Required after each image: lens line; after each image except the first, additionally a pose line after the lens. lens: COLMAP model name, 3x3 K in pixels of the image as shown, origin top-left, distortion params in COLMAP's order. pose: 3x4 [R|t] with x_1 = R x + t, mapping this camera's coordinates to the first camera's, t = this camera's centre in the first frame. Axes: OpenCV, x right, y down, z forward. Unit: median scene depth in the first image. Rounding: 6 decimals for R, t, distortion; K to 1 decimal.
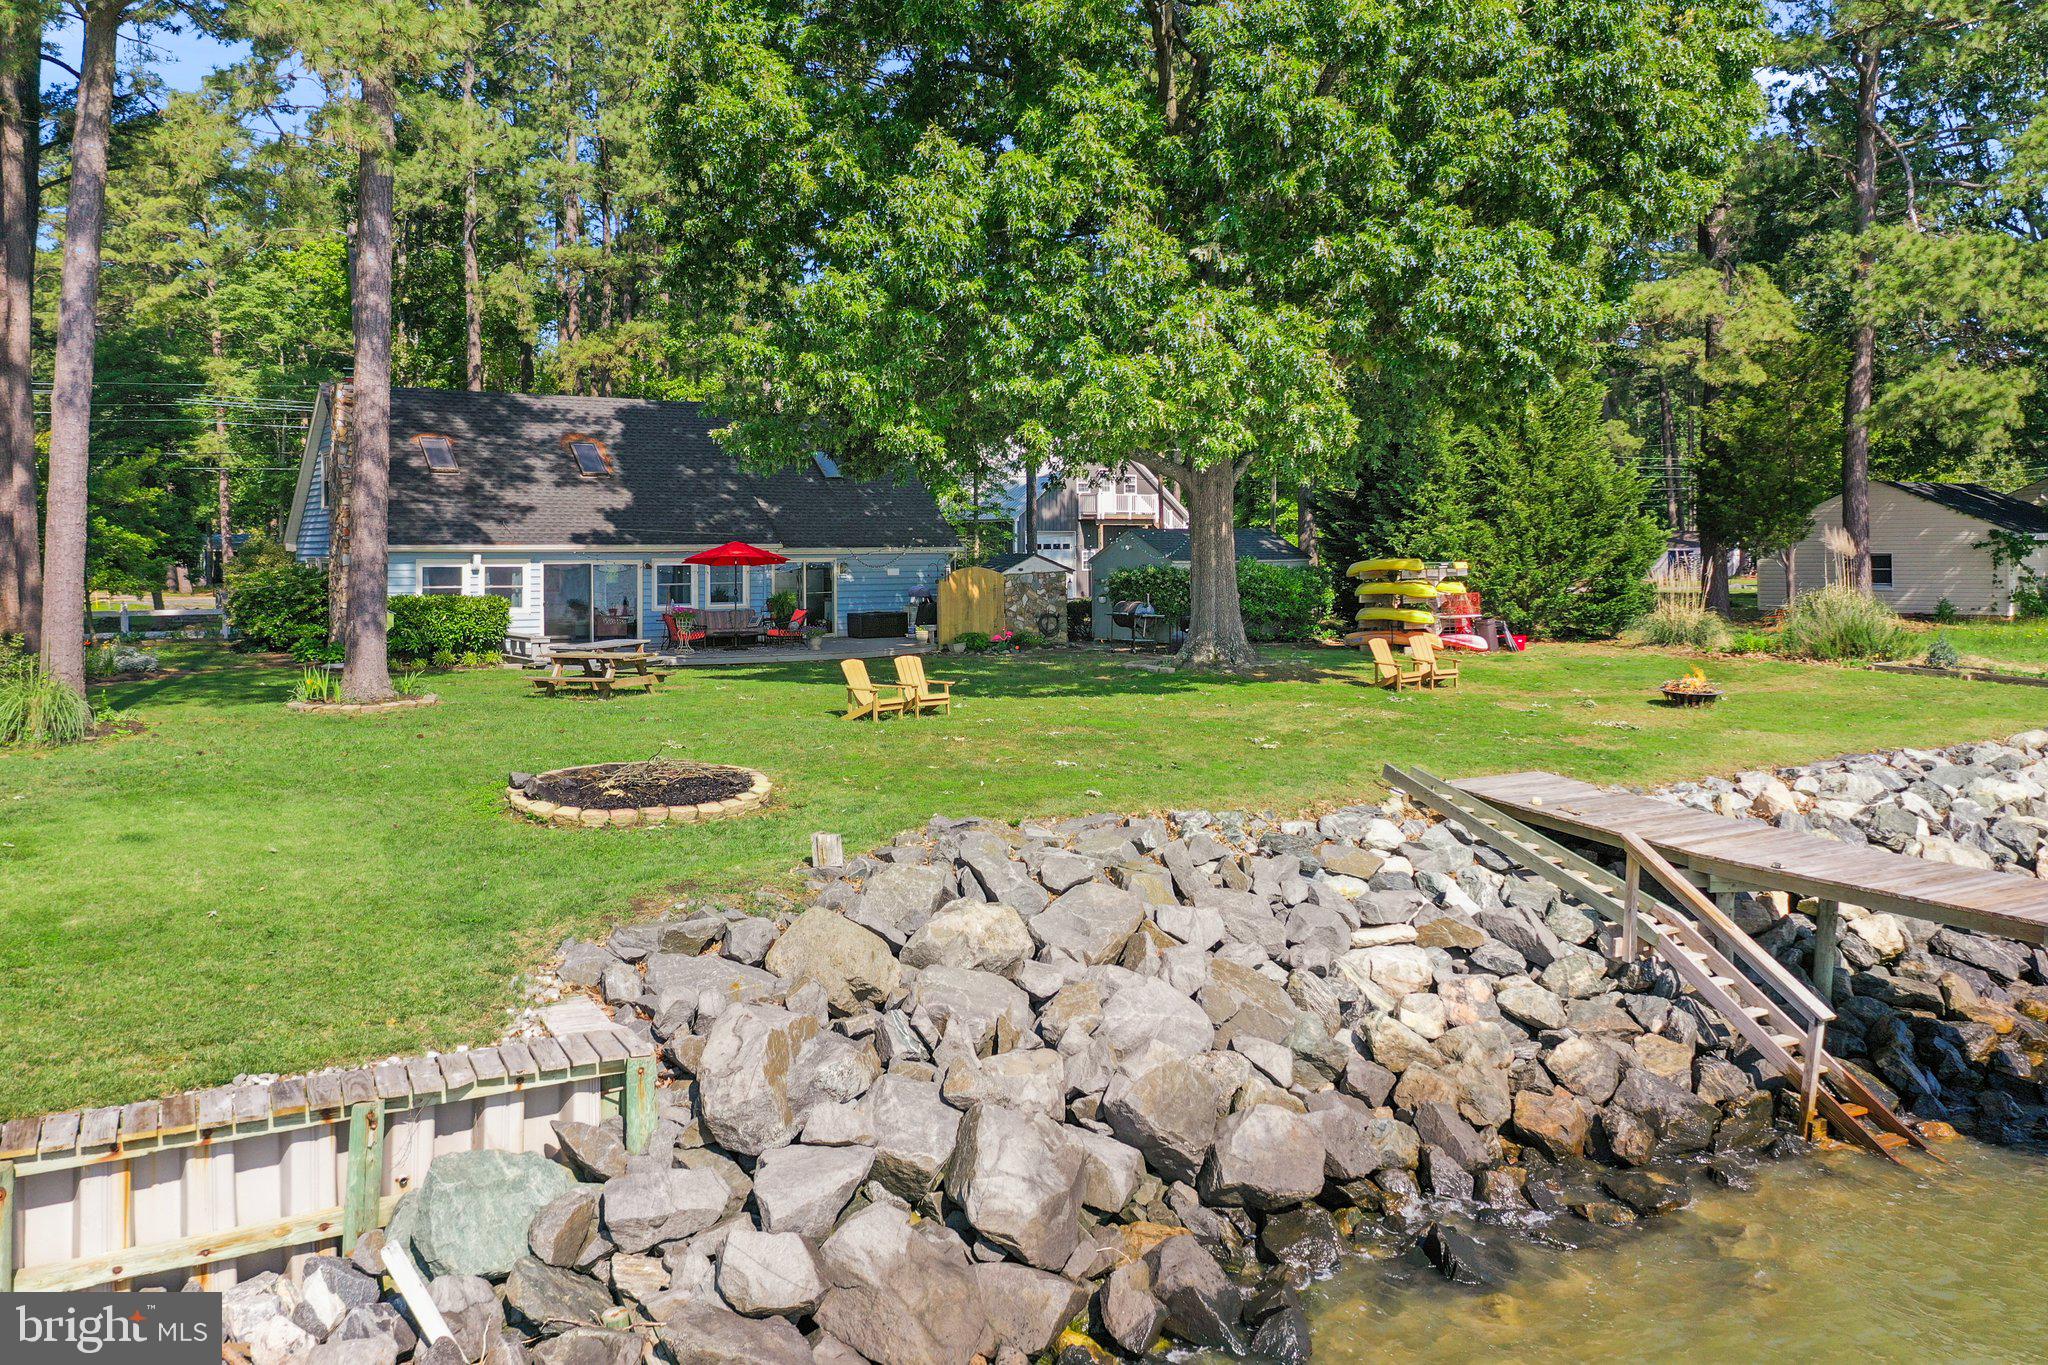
lens RADIAL K [[1659.8, 0, 1018.2], [0, 1659.8, 571.9], [0, 0, 1]] dist [-0.001900, 0.003323]
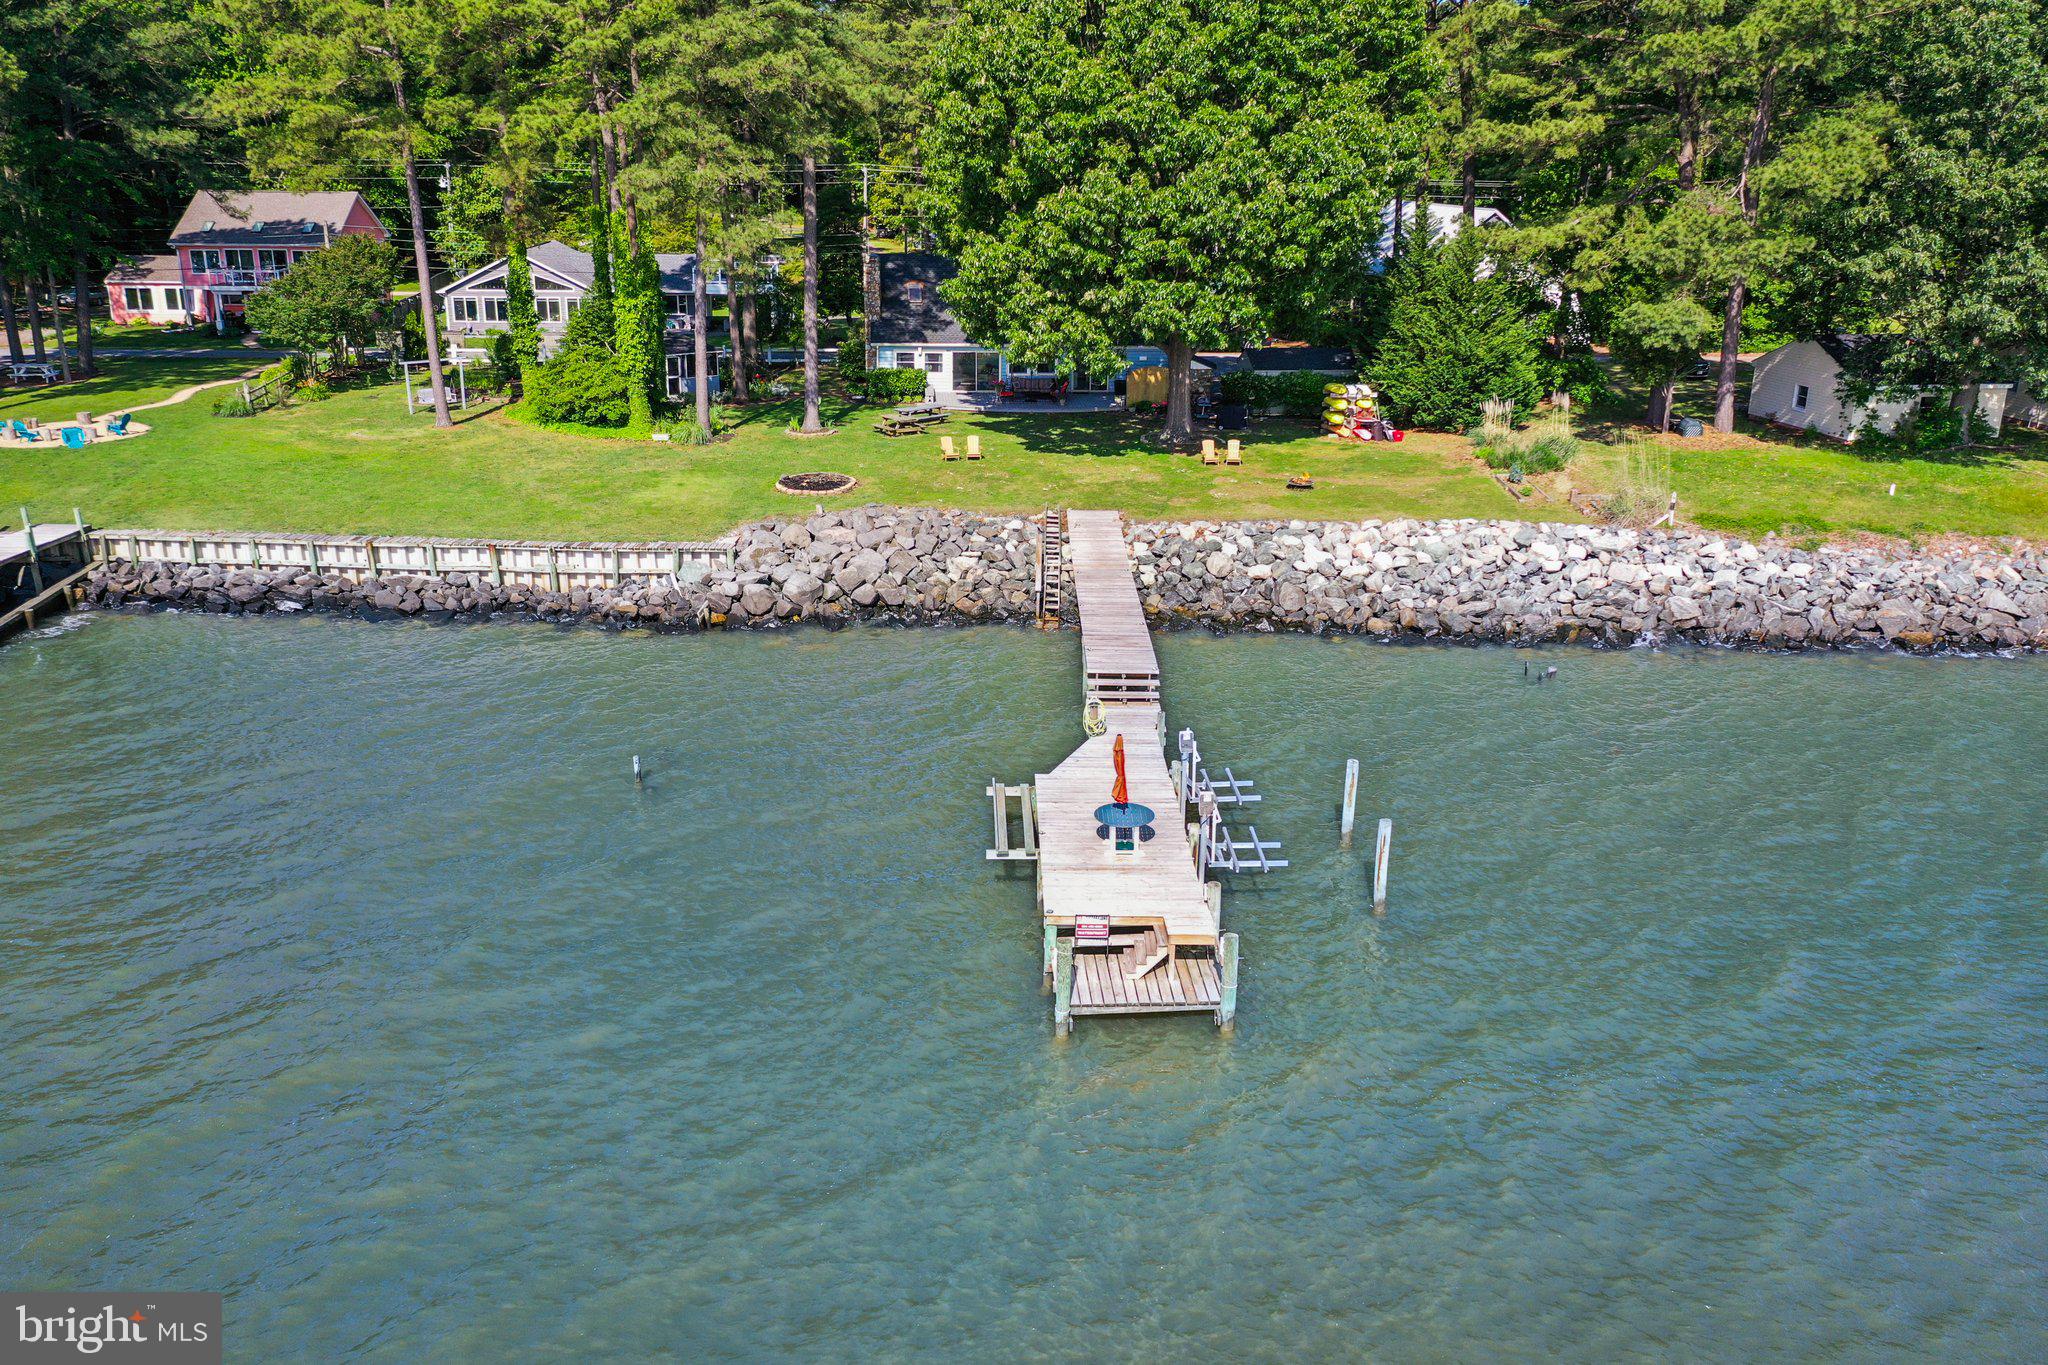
lens RADIAL K [[1634.9, 0, 1024.0], [0, 1634.9, 682.5], [0, 0, 1]] dist [0.000940, 0.007154]
pose [[0.865697, 0.172246, -0.469999, 0.809196], [-0.023784, 0.952026, 0.305092, -0.232104], [0.500002, -0.252939, 0.828263, -0.746967]]
